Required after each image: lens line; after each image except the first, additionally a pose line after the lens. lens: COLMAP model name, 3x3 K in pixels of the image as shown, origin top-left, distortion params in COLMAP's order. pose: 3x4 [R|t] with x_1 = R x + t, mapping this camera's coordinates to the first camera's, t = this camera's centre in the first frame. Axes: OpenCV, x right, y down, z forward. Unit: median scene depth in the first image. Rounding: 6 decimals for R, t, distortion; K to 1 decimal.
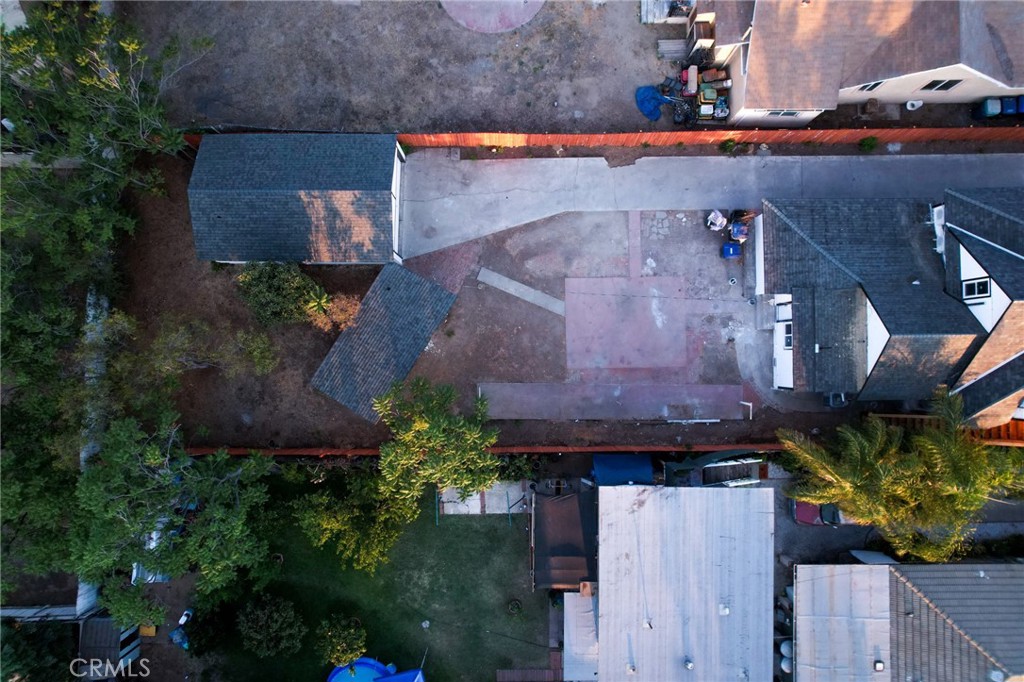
lens RADIAL K [[656.7, 0, 511.0], [0, 656.7, 341.9], [0, 0, 1]] dist [-0.048952, 0.032840]
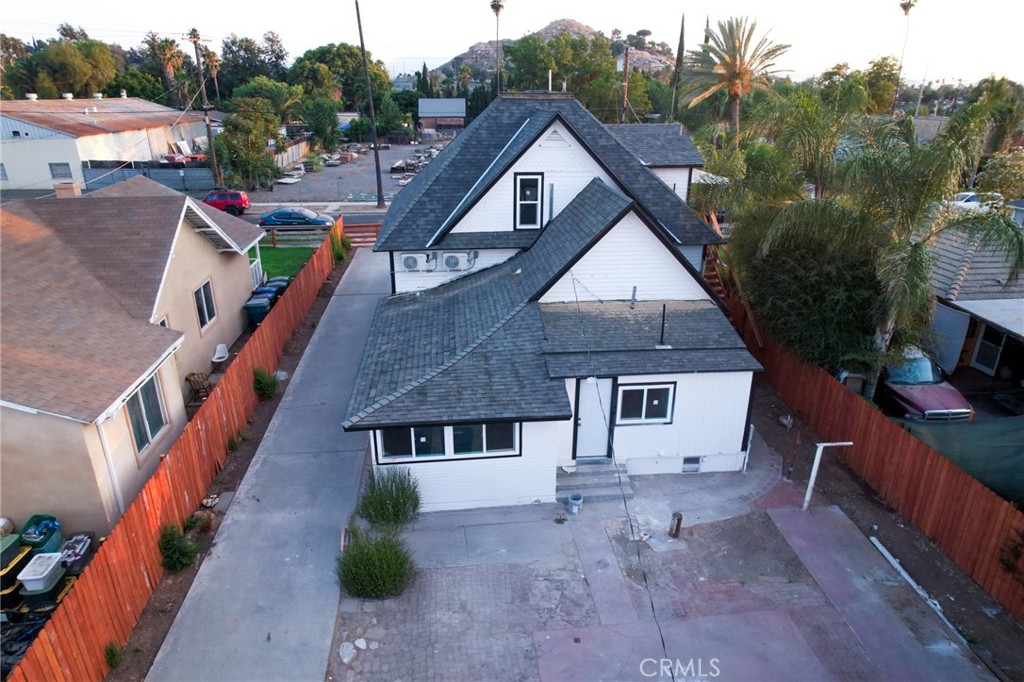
lens RADIAL K [[656.7, 0, 515.2], [0, 656.7, 345.4], [0, 0, 1]] dist [-0.048952, 0.032840]
pose [[-0.097682, -0.366867, 0.925131, 0.010625], [0.994840, -0.010403, 0.100917, -0.144758], [-0.027399, 0.930215, 0.365990, 0.755498]]
